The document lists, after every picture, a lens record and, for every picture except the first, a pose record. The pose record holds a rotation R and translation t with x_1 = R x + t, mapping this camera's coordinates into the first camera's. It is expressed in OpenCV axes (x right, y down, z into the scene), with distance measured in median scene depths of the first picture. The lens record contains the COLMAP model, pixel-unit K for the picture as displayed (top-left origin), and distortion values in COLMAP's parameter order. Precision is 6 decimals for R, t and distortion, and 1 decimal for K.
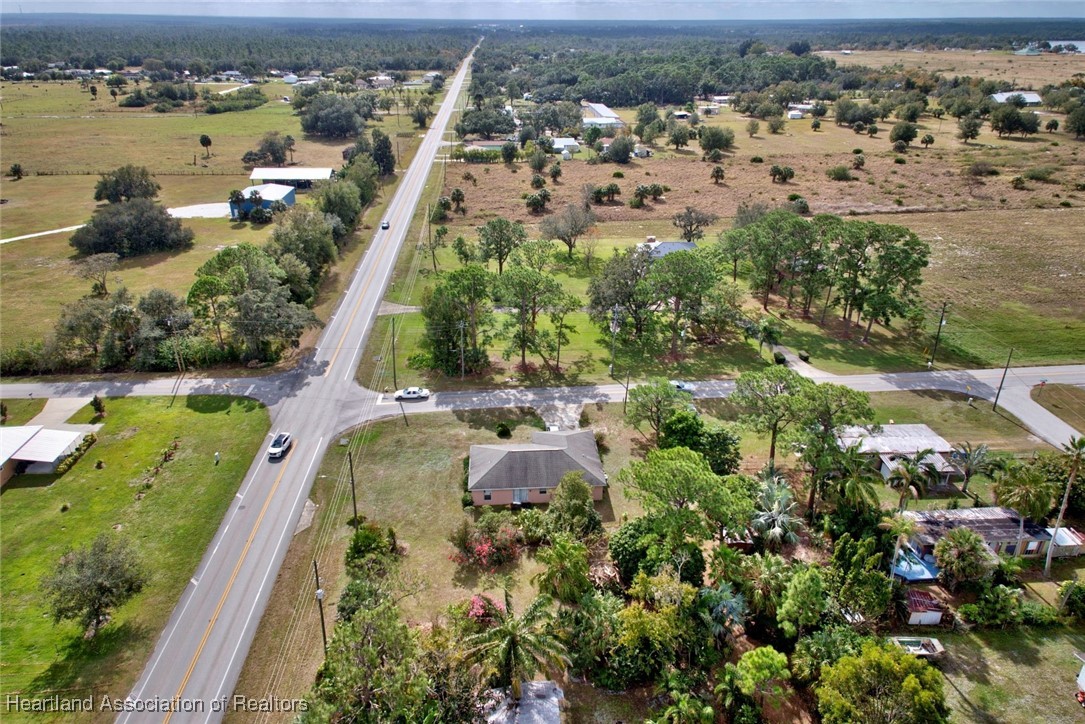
lens RADIAL K [[725.6, 0, 542.5], [0, 725.6, 362.0], [0, 0, 1]] dist [0.066060, -0.030716]
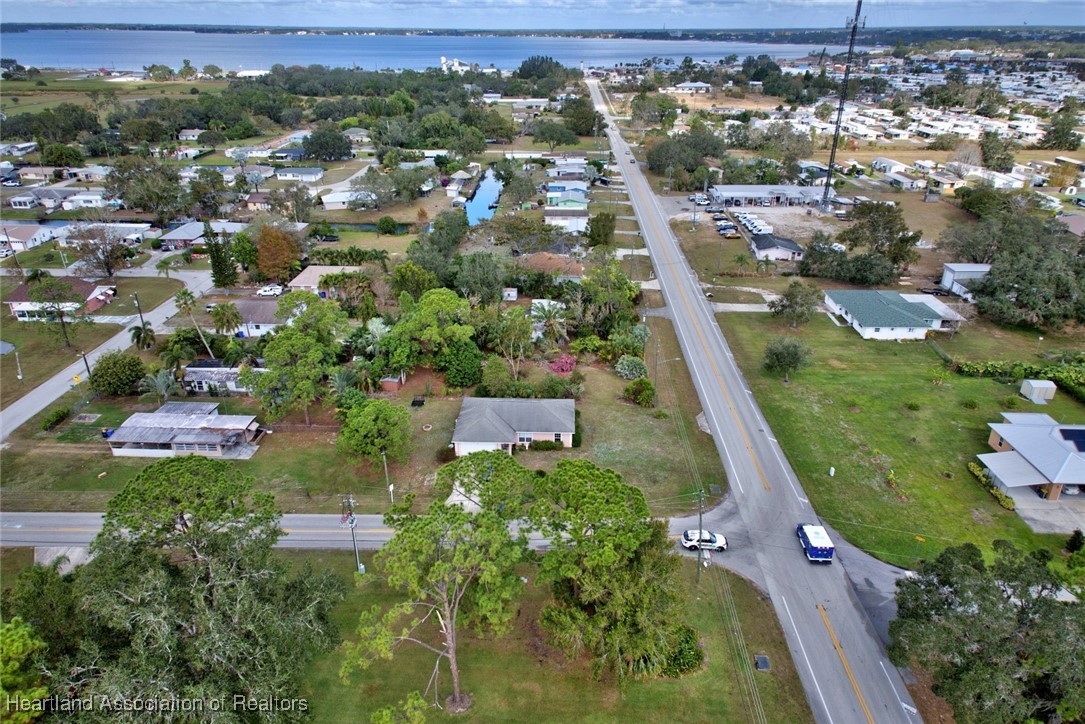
lens RADIAL K [[725.6, 0, 542.5], [0, 725.6, 362.0], [0, 0, 1]] dist [0.066060, -0.030716]
pose [[-0.995030, -0.045315, 0.088664, -0.115991], [0.038256, 0.648126, 0.760572, -0.616427], [-0.091930, 0.760184, -0.643172, 1.318376]]
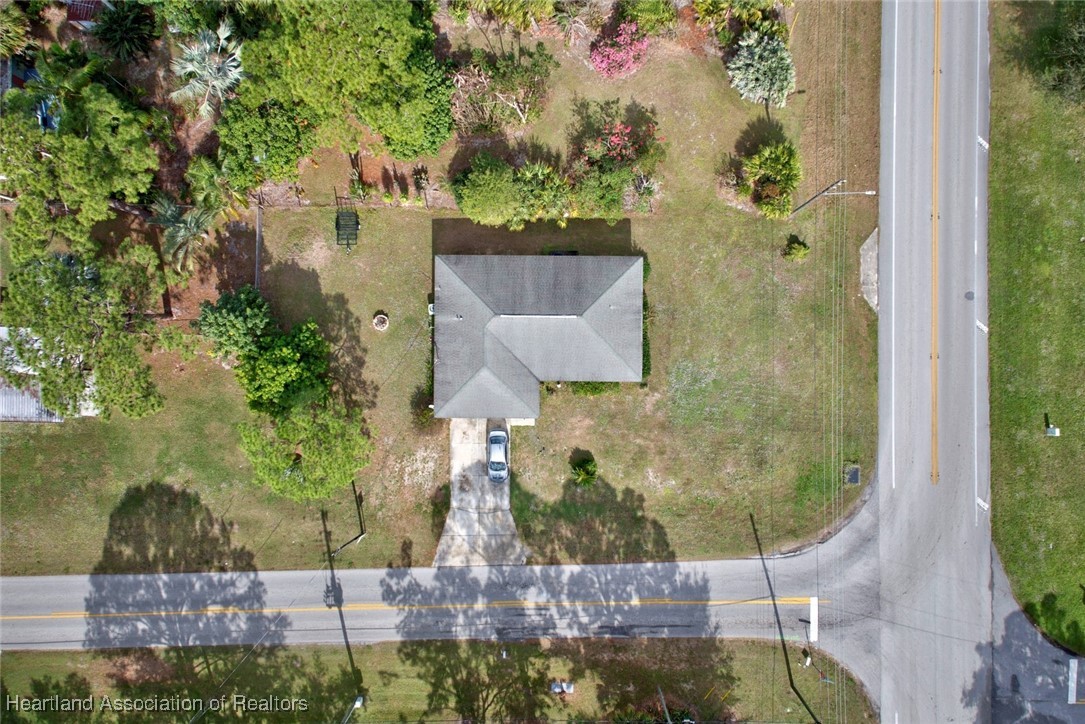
lens RADIAL K [[725.6, 0, 542.5], [0, 725.6, 362.0], [0, 0, 1]] dist [0.066060, -0.030716]
pose [[-0.997396, -0.072100, -0.001360, -0.011765], [0.028822, -0.415857, 0.908973, -0.356623], [-0.066102, 0.906568, 0.416852, 0.608706]]
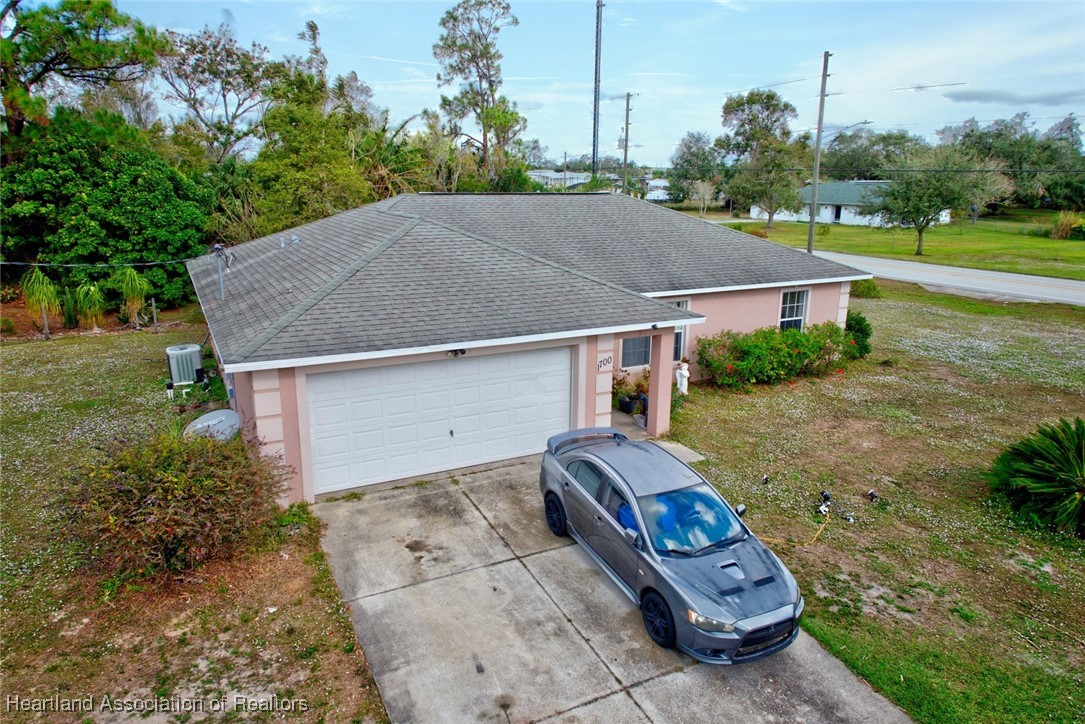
lens RADIAL K [[725.6, 0, 542.5], [0, 725.6, 362.0], [0, 0, 1]] dist [0.066060, -0.030716]
pose [[-0.918086, 0.092666, -0.385397, 0.058167], [-0.174756, 0.778070, 0.603380, 0.019841], [0.355779, 0.621305, -0.698141, 0.930818]]
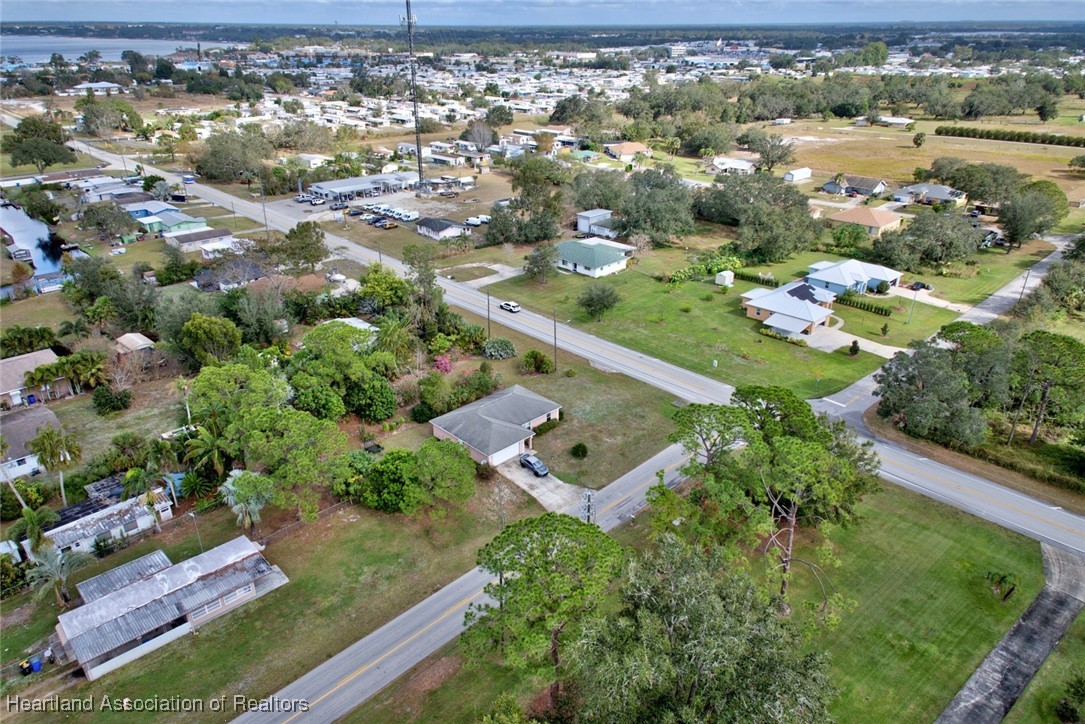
lens RADIAL K [[725.6, 0, 542.5], [0, 725.6, 362.0], [0, 0, 1]] dist [0.066060, -0.030716]
pose [[-0.763346, 0.269467, -0.587103, 0.460081], [-0.274802, 0.687055, 0.672637, -0.552765], [0.584625, 0.674792, -0.450411, 1.185273]]
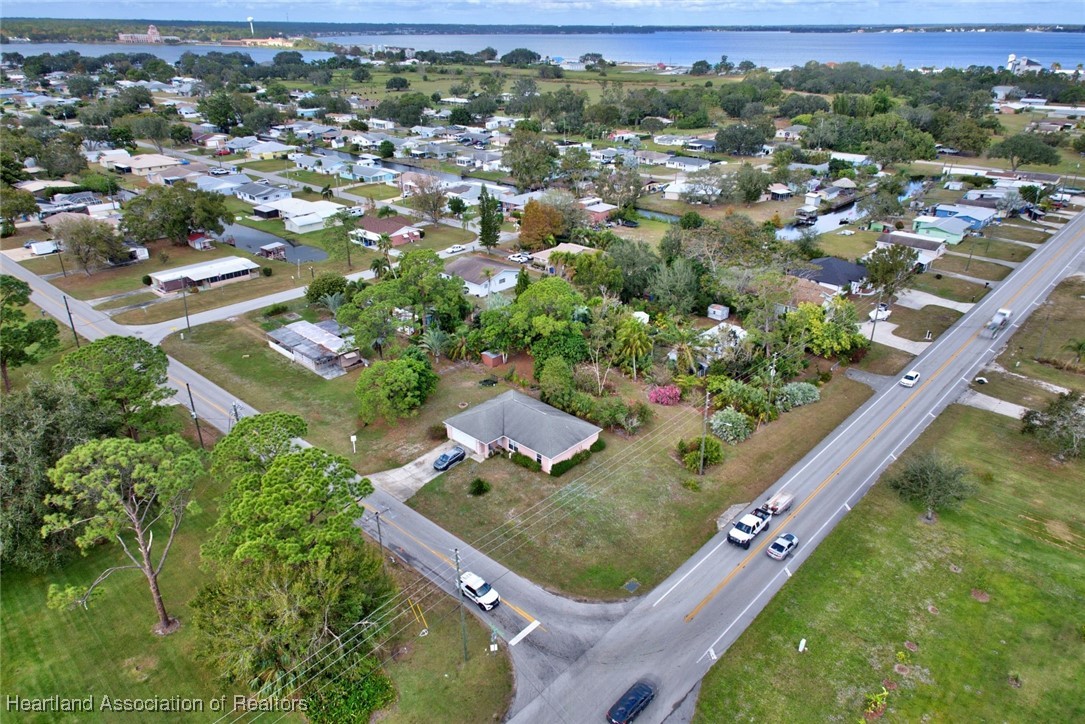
lens RADIAL K [[725.6, 0, 542.5], [0, 725.6, 362.0], [0, 0, 1]] dist [0.066060, -0.030716]
pose [[-0.687064, -0.310028, 0.657135, -0.541689], [0.301546, 0.701174, 0.646084, -0.468051], [-0.661070, 0.642057, -0.388264, 1.059305]]
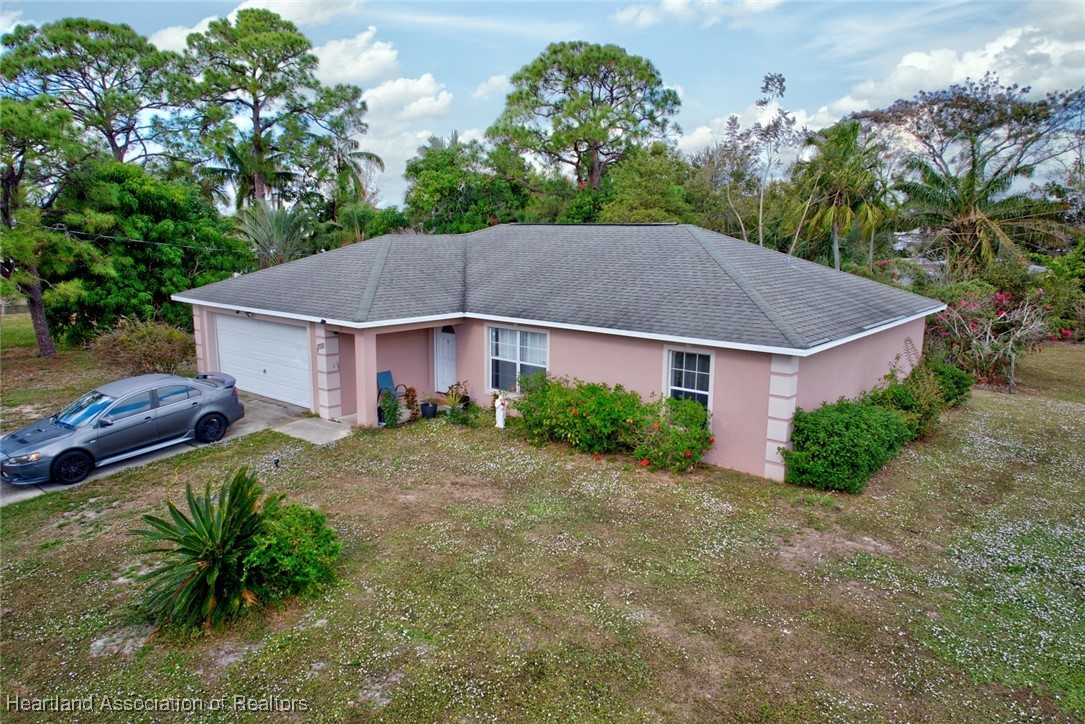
lens RADIAL K [[725.6, 0, 542.5], [0, 725.6, 362.0], [0, 0, 1]] dist [0.066060, -0.030716]
pose [[-0.723165, -0.129524, 0.678422, -0.125986], [0.285827, 0.838077, 0.464683, 0.036400], [-0.628757, 0.529953, -0.569046, 0.909350]]
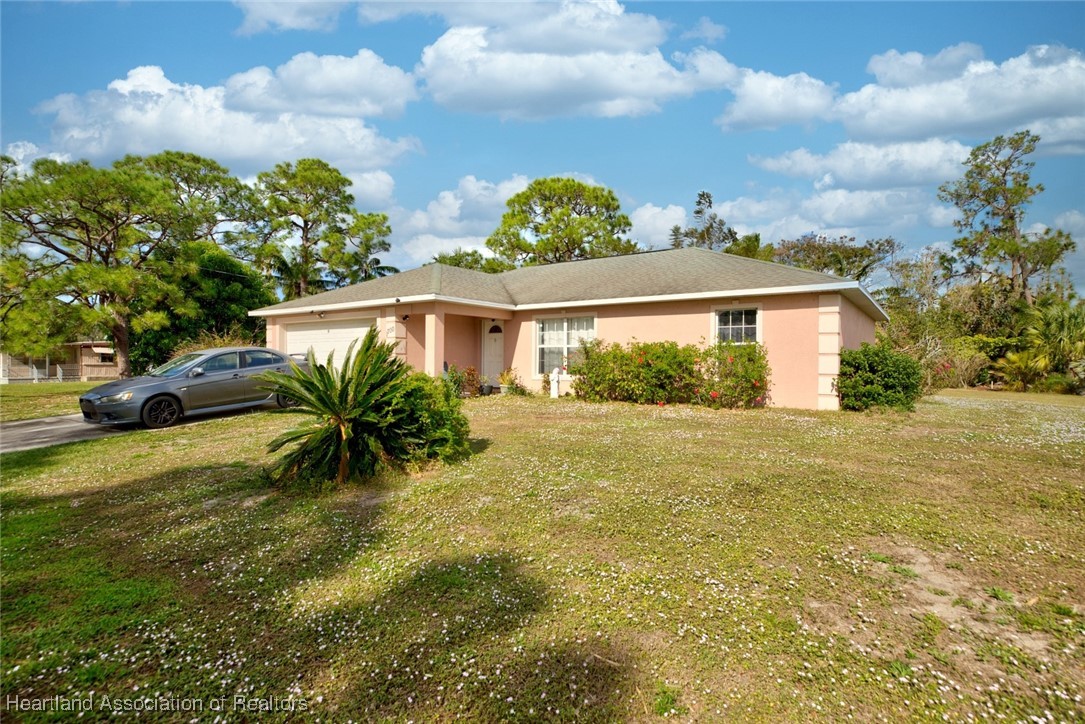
lens RADIAL K [[547.4, 0, 541.3], [0, 547.4, 364.5], [0, 0, 1]] dist [-0.000828, 0.000174]
pose [[-0.775385, -0.005880, 0.631462, -0.097981], [0.264326, 0.905120, 0.333000, 0.063817], [-0.573507, 0.425115, -0.700262, 0.921846]]
